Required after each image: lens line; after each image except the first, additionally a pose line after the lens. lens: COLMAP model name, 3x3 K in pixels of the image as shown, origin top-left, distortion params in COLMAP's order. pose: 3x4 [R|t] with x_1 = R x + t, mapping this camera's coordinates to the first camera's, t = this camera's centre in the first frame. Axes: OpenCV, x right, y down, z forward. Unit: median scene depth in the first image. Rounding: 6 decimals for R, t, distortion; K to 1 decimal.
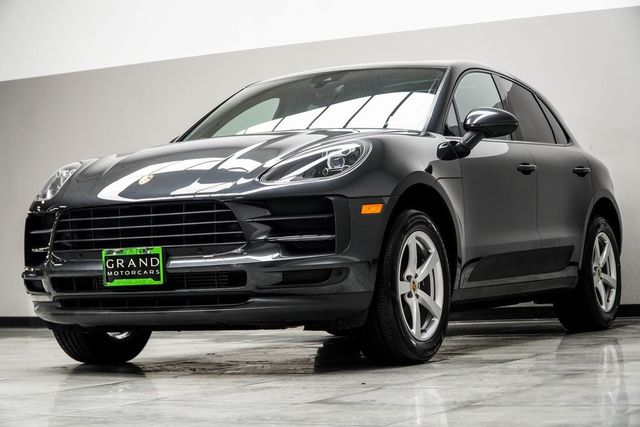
lens RADIAL K [[1442.9, 0, 319.9], [0, 1442.9, 214.0], [0, 0, 1]] dist [-0.113754, 0.000000]
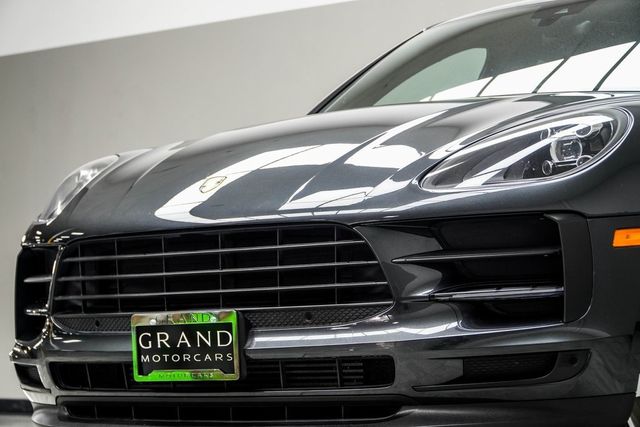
lens RADIAL K [[2059.4, 0, 320.2], [0, 2059.4, 215.6], [0, 0, 1]] dist [-0.671758, 0.000000]
pose [[0.991708, -0.004504, -0.128435, 0.017905], [0.003097, 0.999933, -0.011151, -0.003513], [0.128477, 0.010661, 0.991655, 0.249608]]
